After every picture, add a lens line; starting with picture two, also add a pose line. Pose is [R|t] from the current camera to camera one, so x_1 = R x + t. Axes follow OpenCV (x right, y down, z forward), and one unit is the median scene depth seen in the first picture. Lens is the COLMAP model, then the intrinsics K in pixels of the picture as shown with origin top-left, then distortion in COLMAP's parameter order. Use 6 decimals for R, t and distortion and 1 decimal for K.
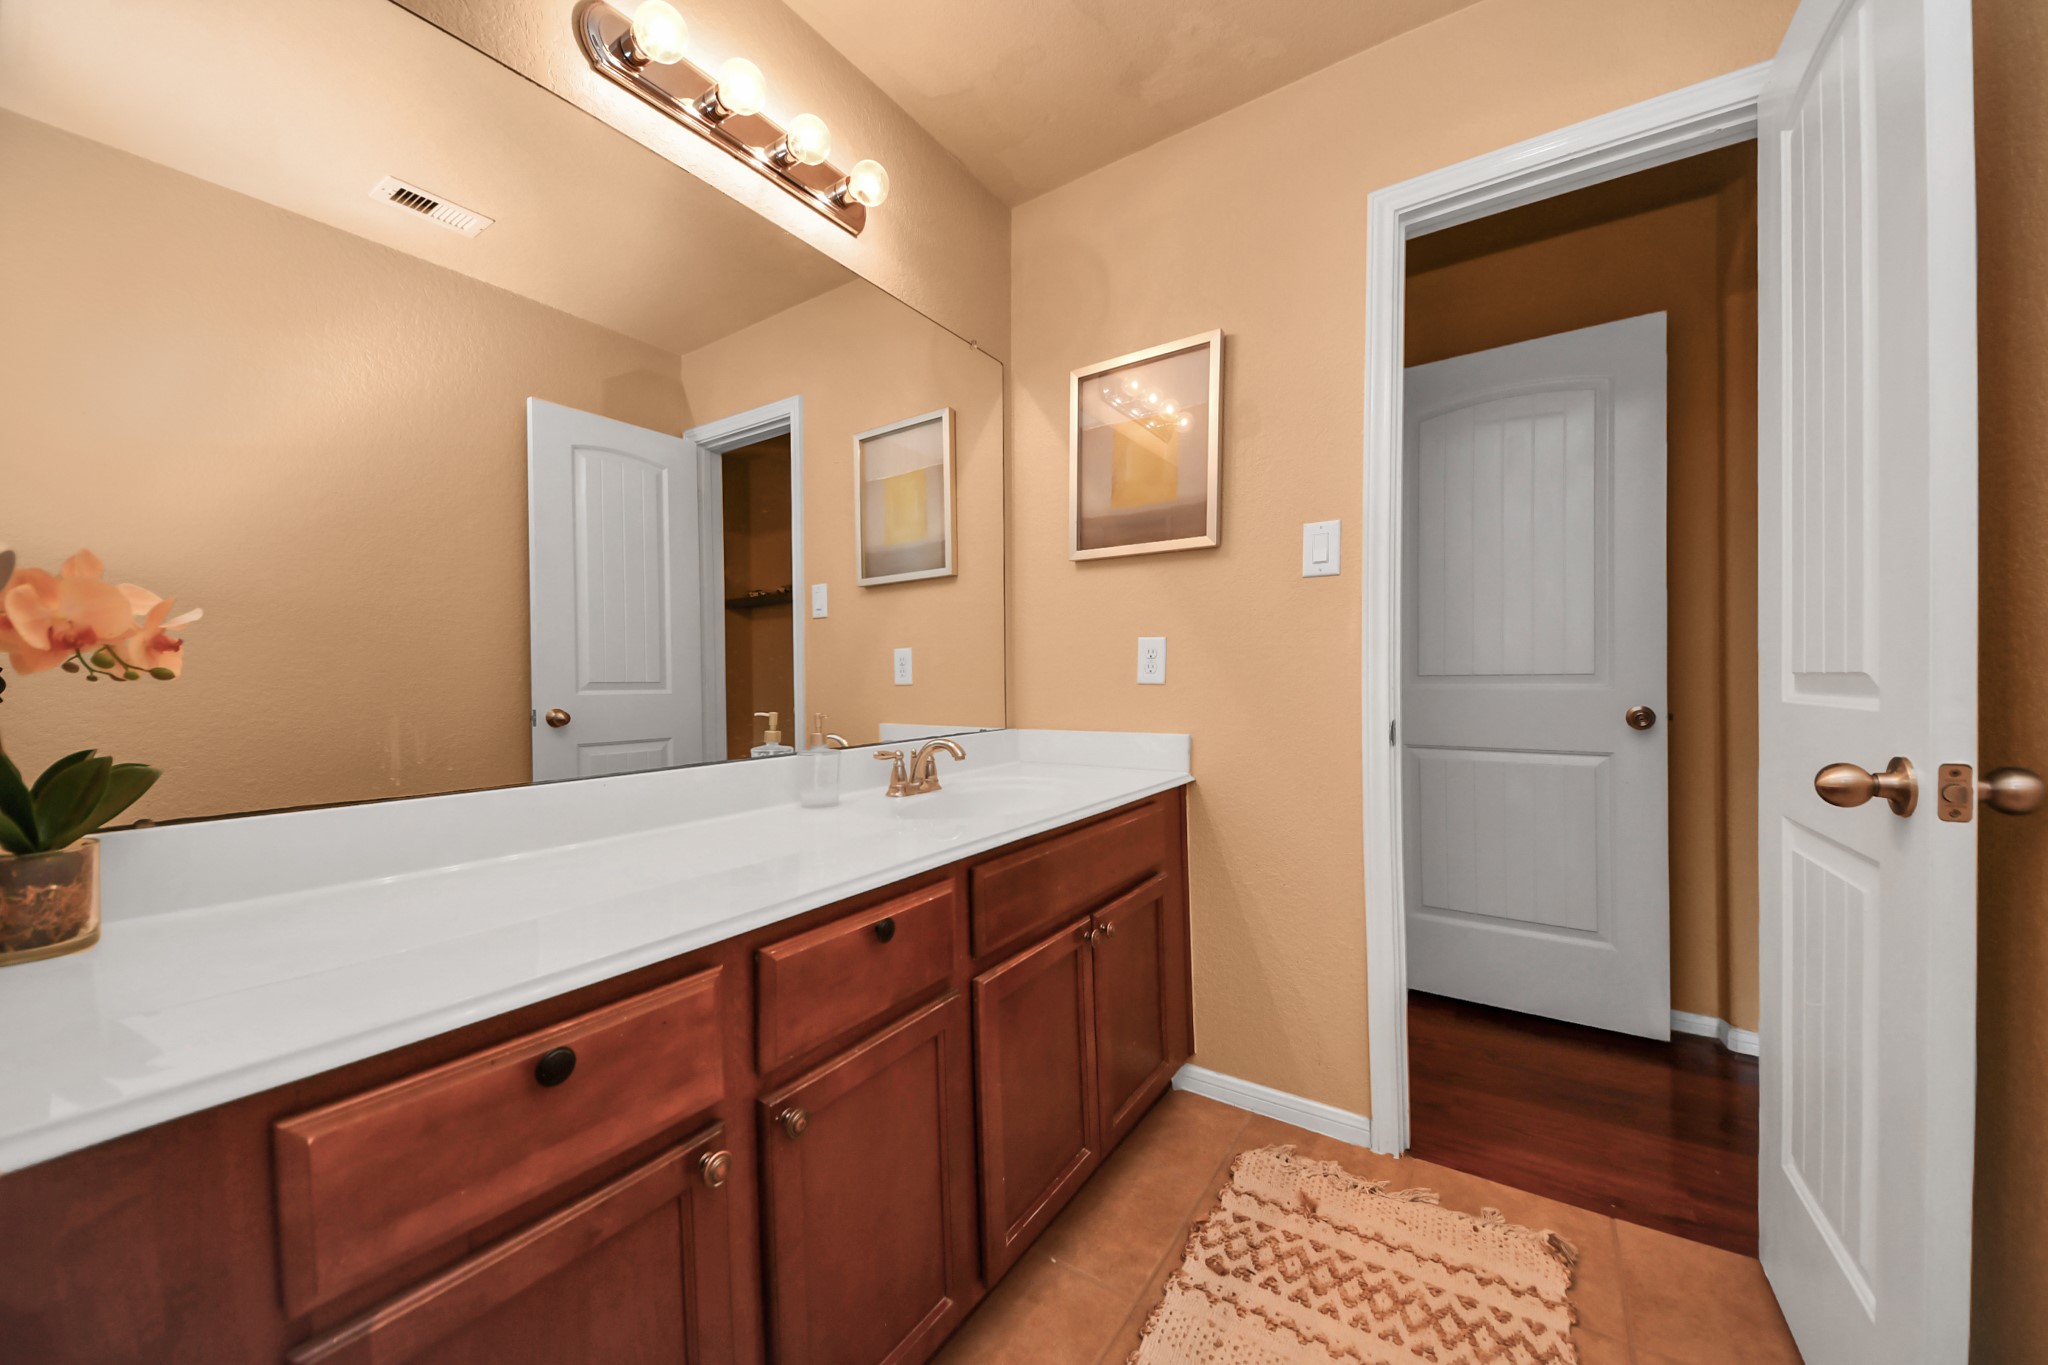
lens RADIAL K [[732.4, 0, 1024.0], [0, 732.4, 682.5], [0, 0, 1]] dist [-0.017017, -0.000030]
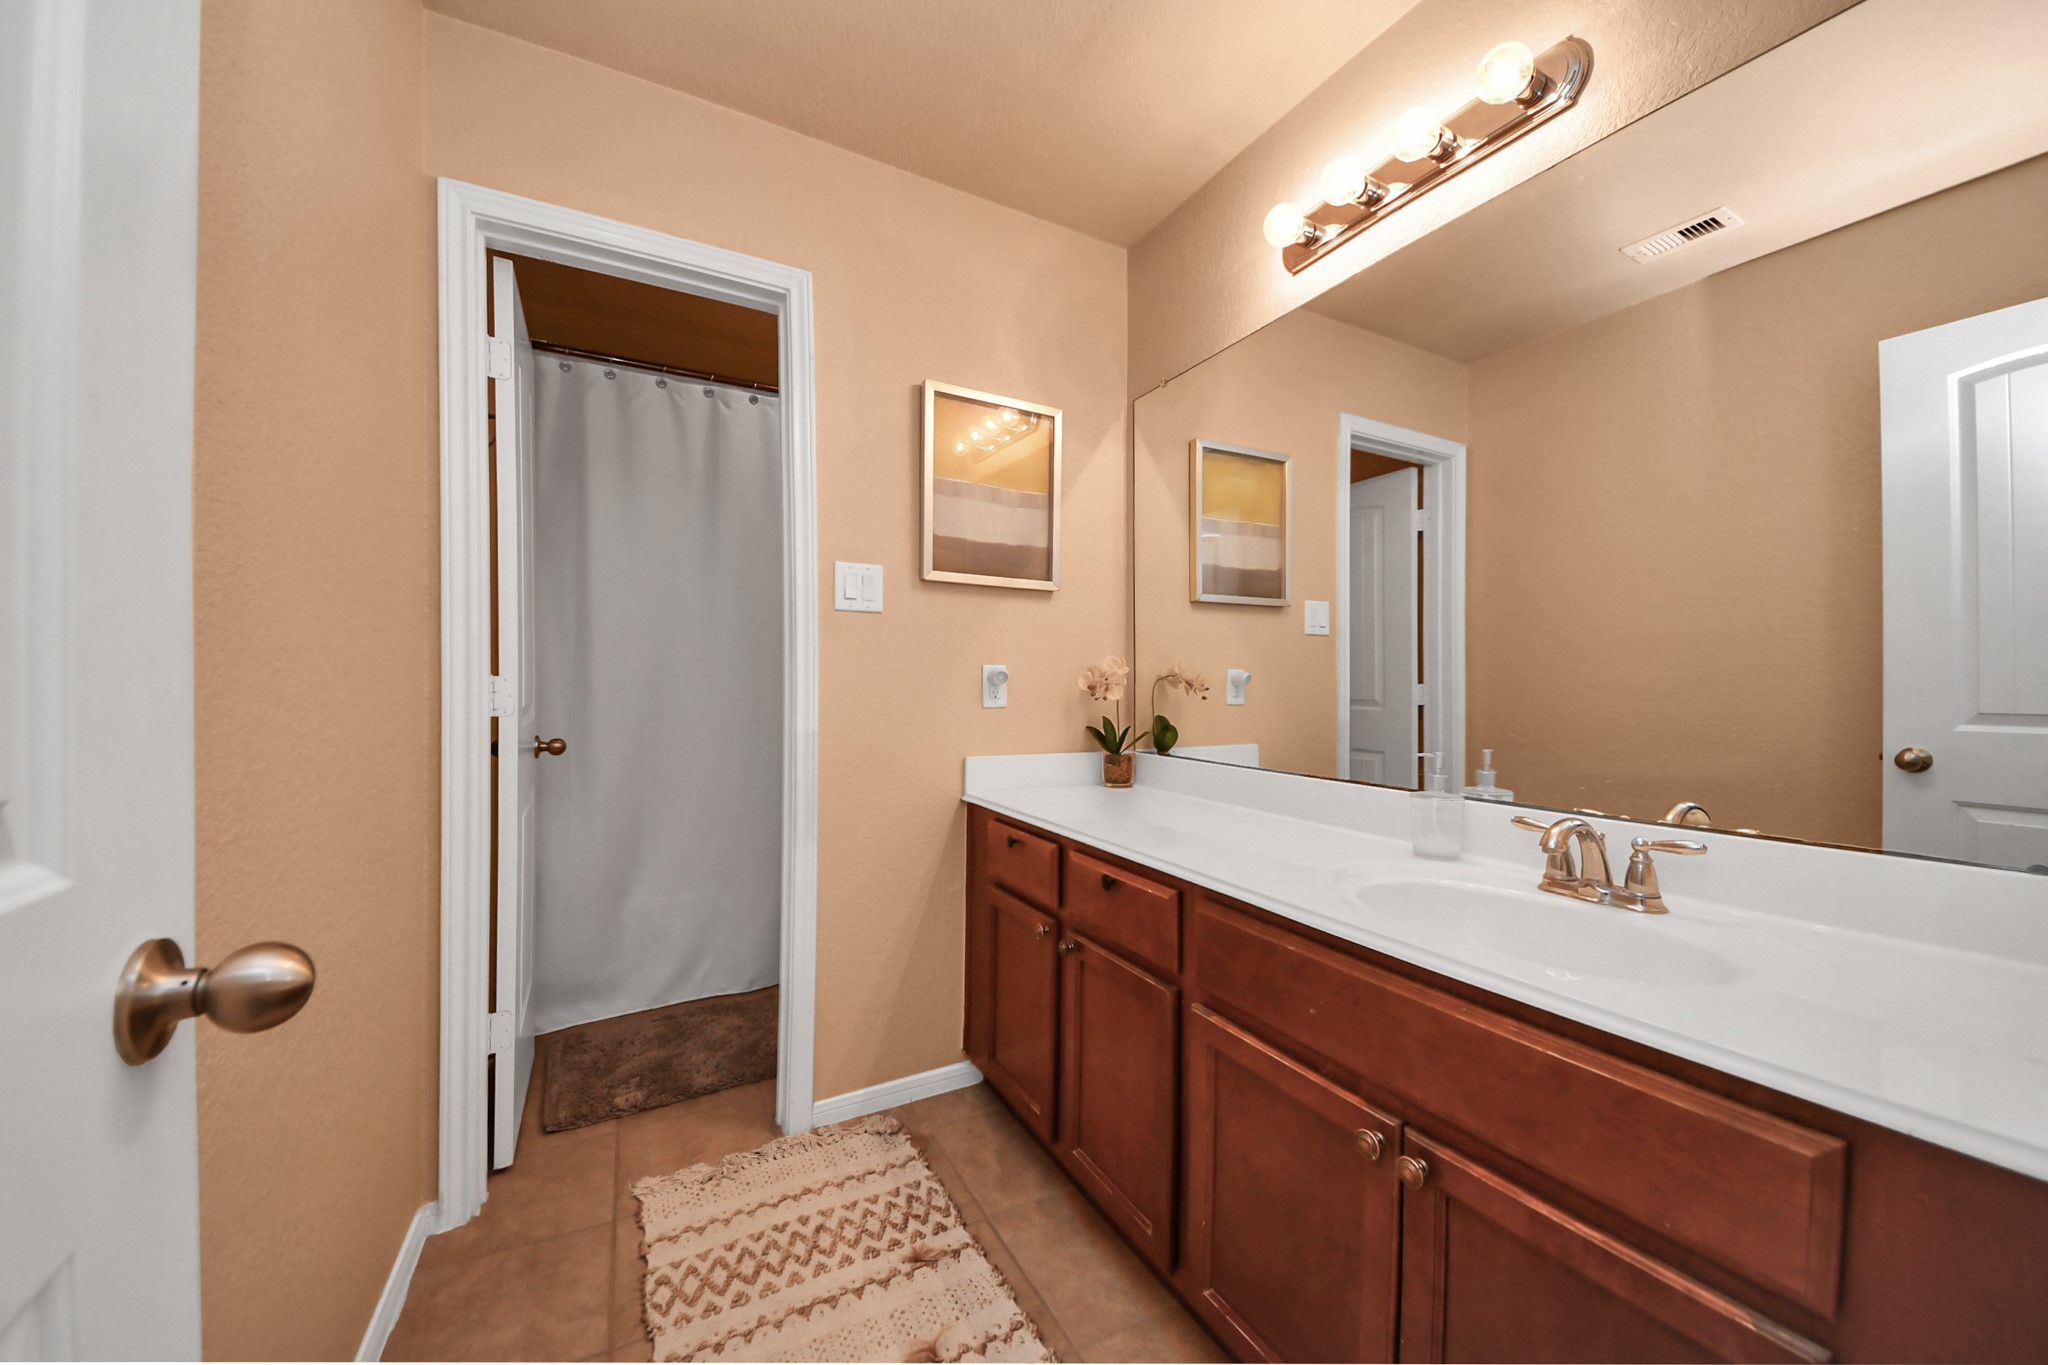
lens RADIAL K [[738.4, 0, 1030.9], [0, 738.4, 690.4], [0, 0, 1]] dist [-0.000603, -0.000036]
pose [[-0.480258, 0.004368, -0.877116, 0.814295], [-0.006848, 0.999938, 0.008729, -0.040502], [0.877101, 0.010198, -0.480199, 1.088370]]
